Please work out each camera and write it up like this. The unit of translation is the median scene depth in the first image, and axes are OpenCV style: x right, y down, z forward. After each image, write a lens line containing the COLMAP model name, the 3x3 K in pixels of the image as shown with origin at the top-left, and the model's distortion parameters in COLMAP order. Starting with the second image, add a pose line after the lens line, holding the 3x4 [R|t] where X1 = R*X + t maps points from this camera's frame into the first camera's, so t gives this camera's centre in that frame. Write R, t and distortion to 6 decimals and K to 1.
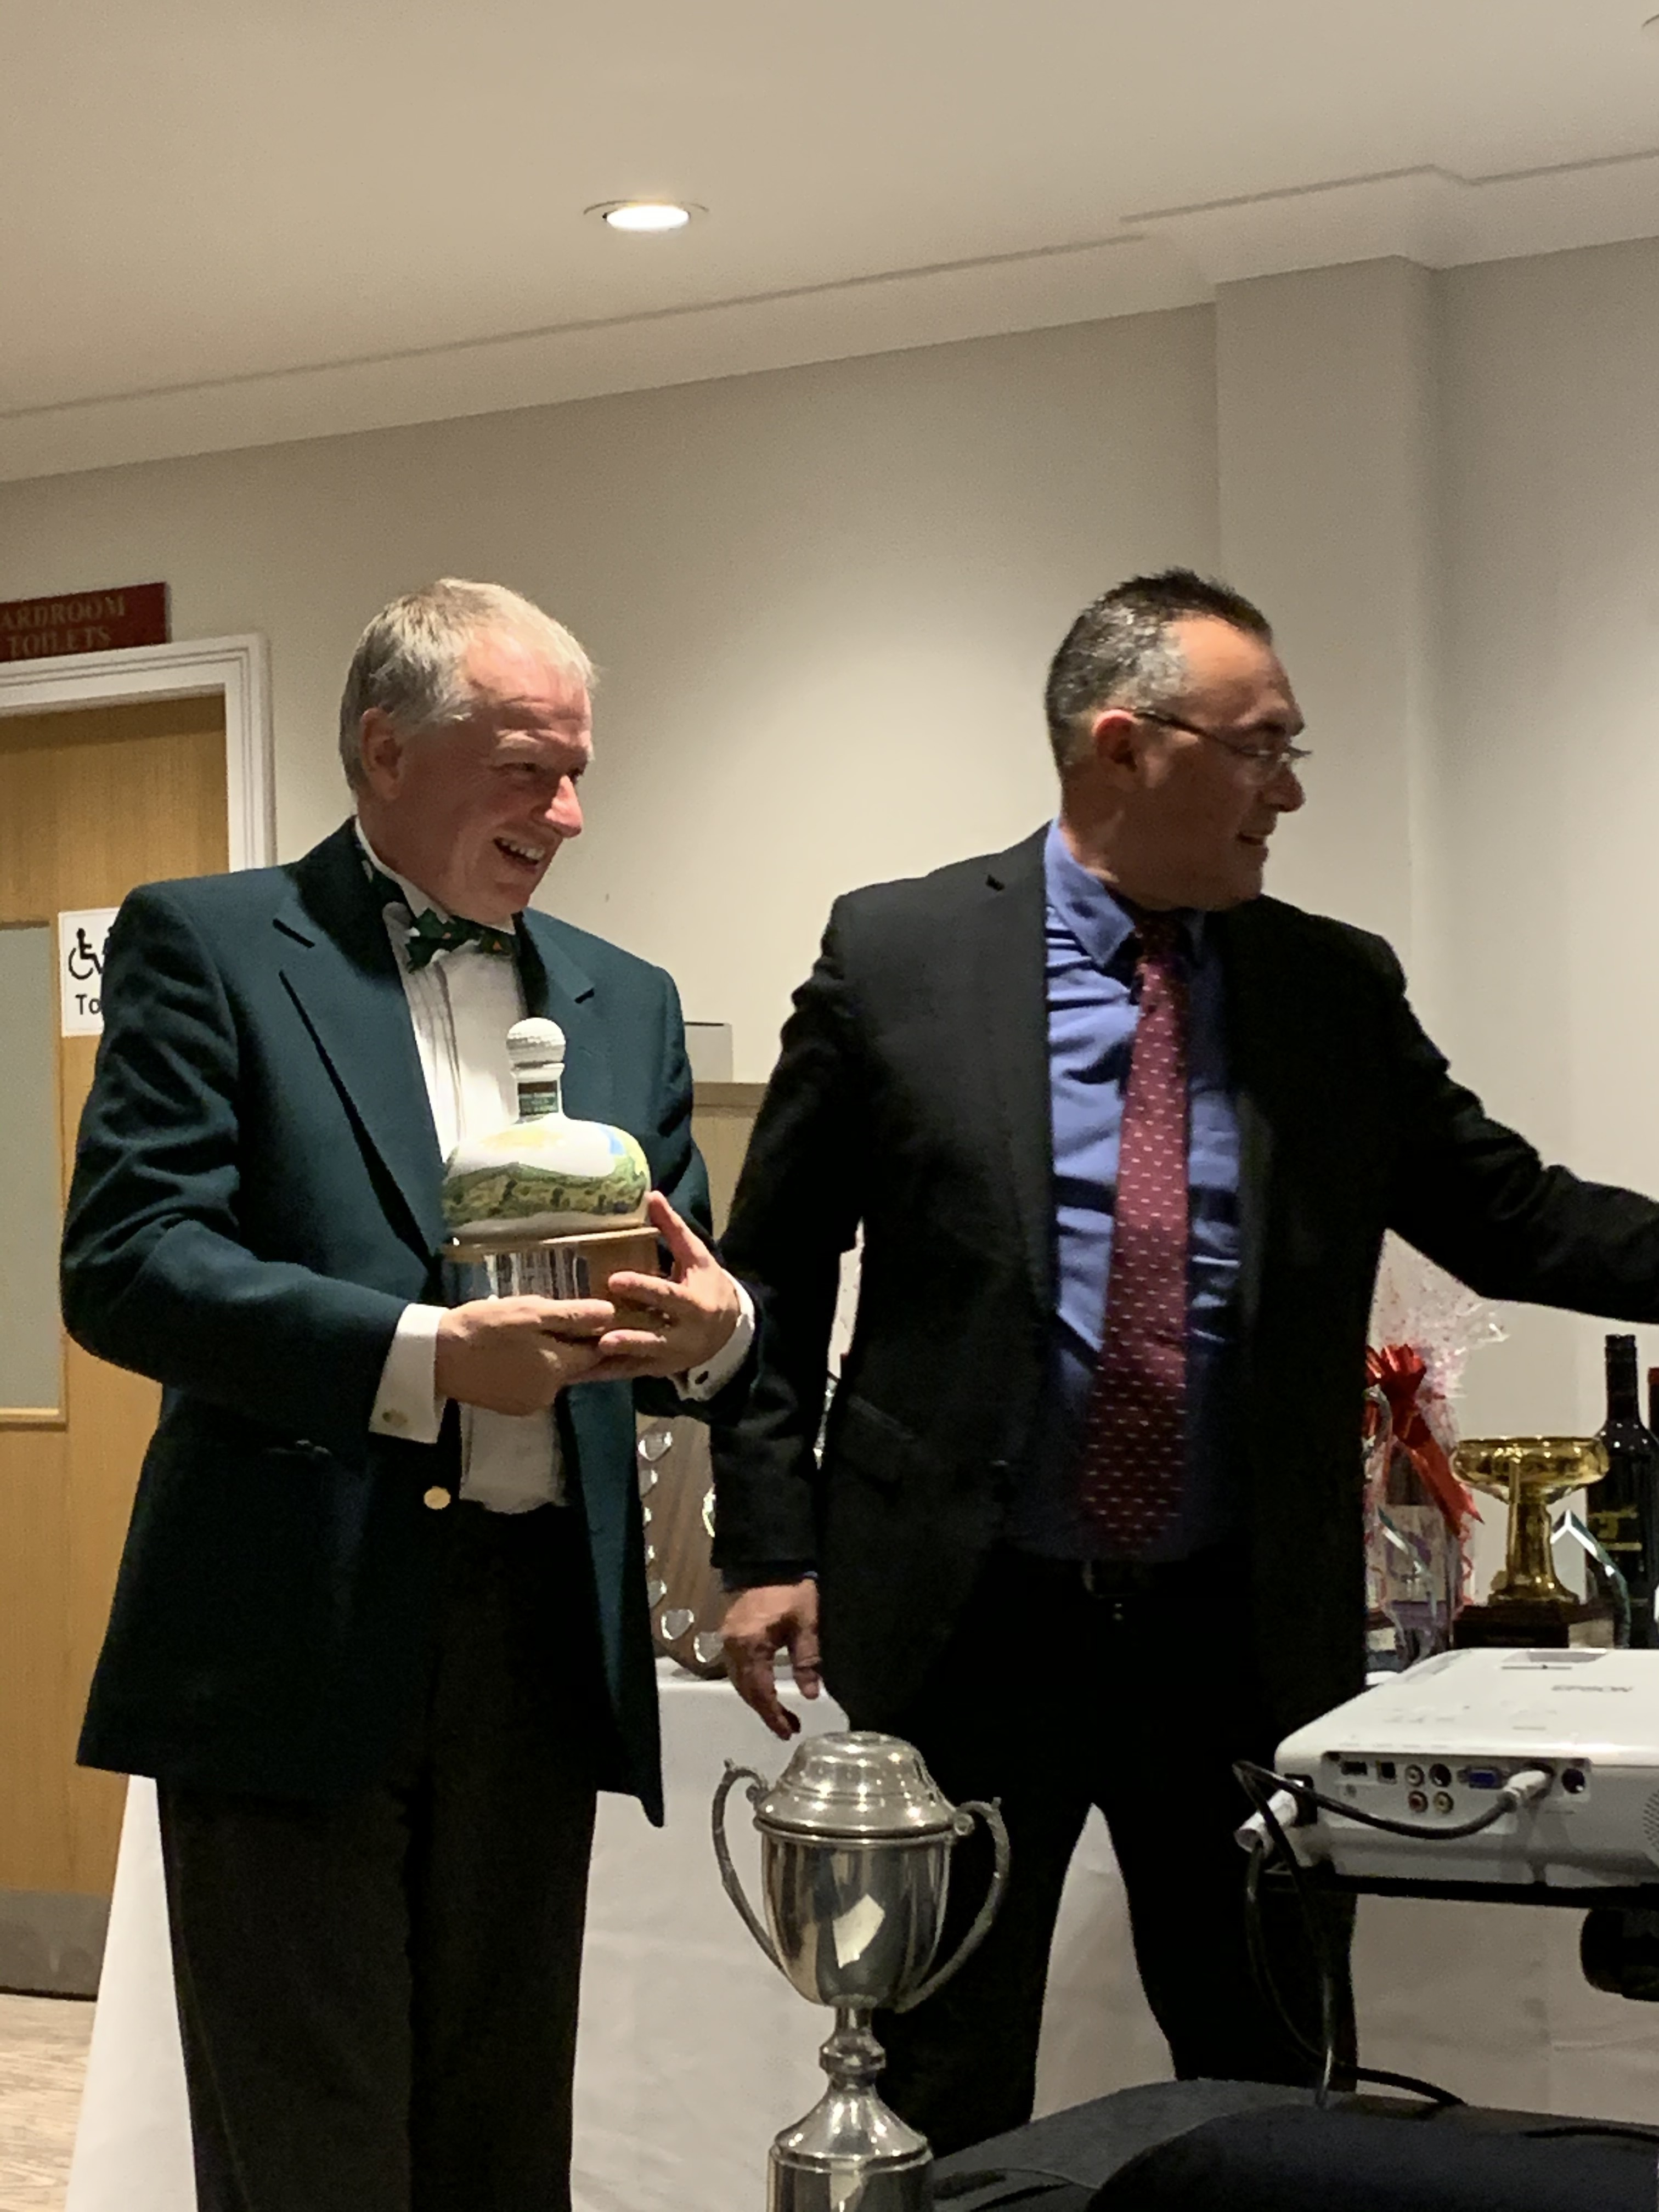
lens RADIAL K [[4348.6, 0, 821.1], [0, 4348.6, 1108.7], [0, 0, 1]] dist [-0.000361, 1.835678]
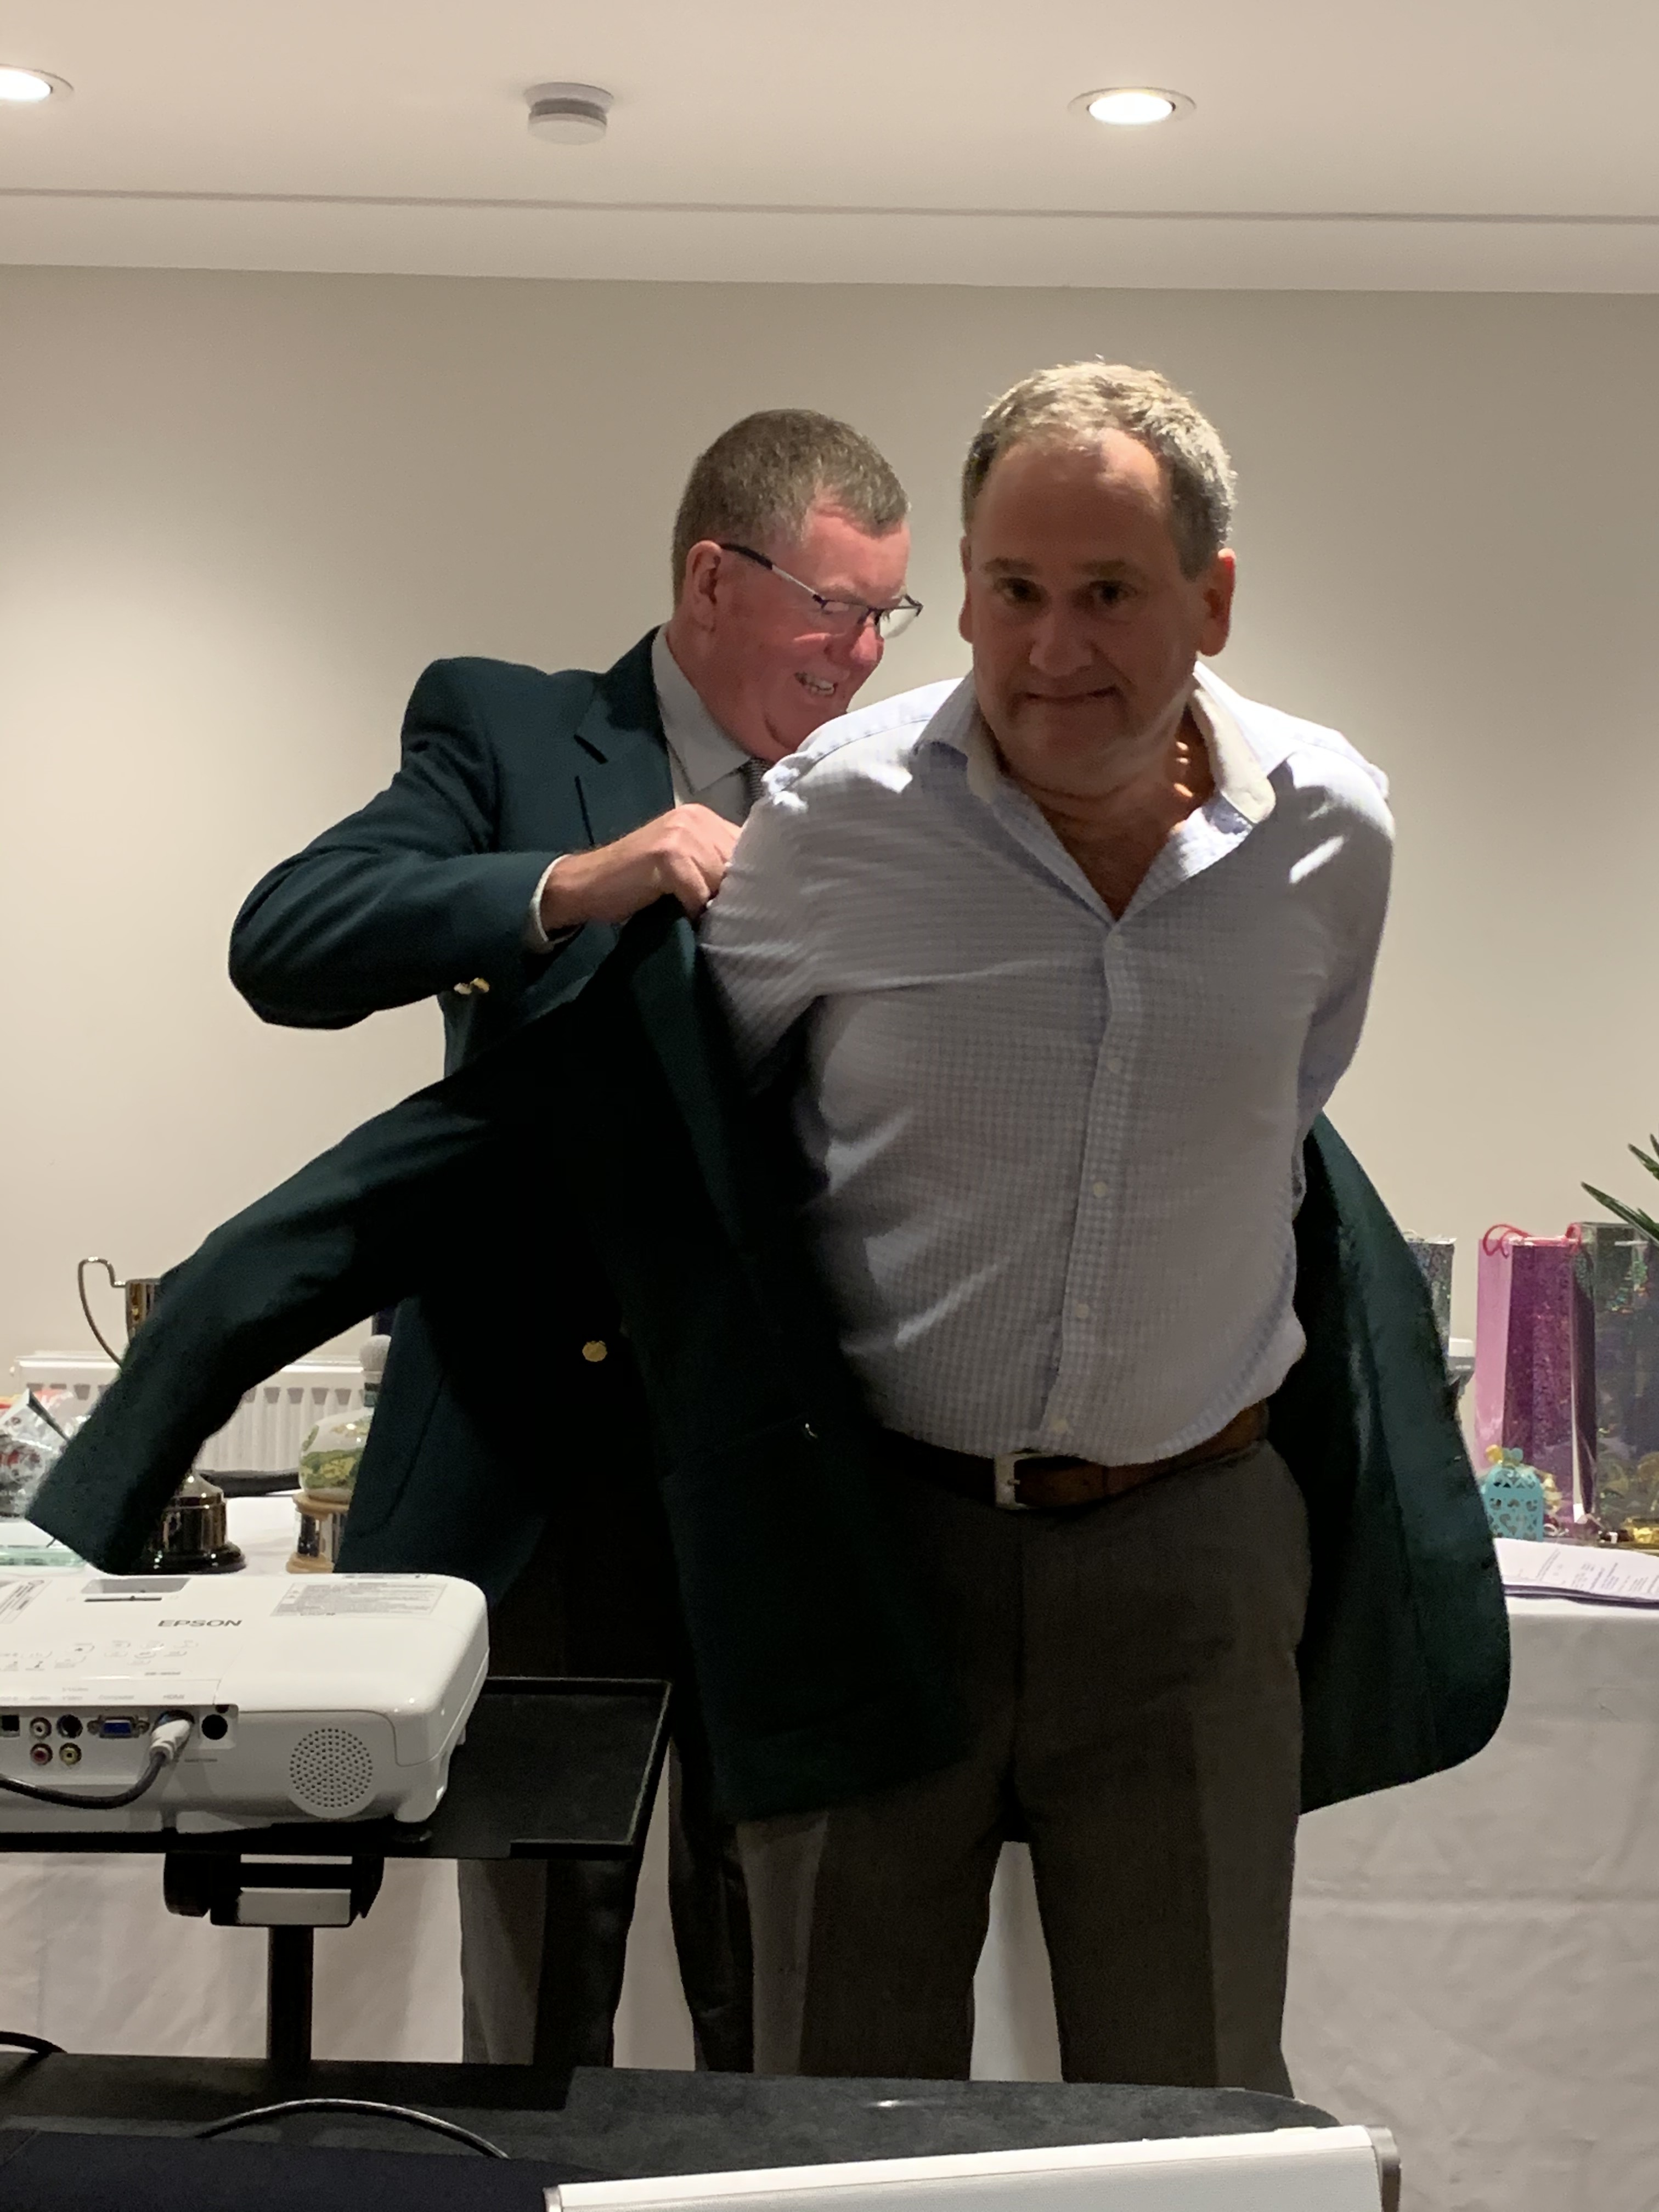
lens RADIAL K [[3232.9, 0, 841.9], [0, 3232.9, 1100.0], [0, 0, 1]] dist [0.207097, -0.657038]
pose [[0.854570, 0.040078, 0.517787, -0.097635], [-0.055293, 0.998372, 0.013981, -0.007988], [-0.516384, -0.040578, 0.855395, 0.287353]]
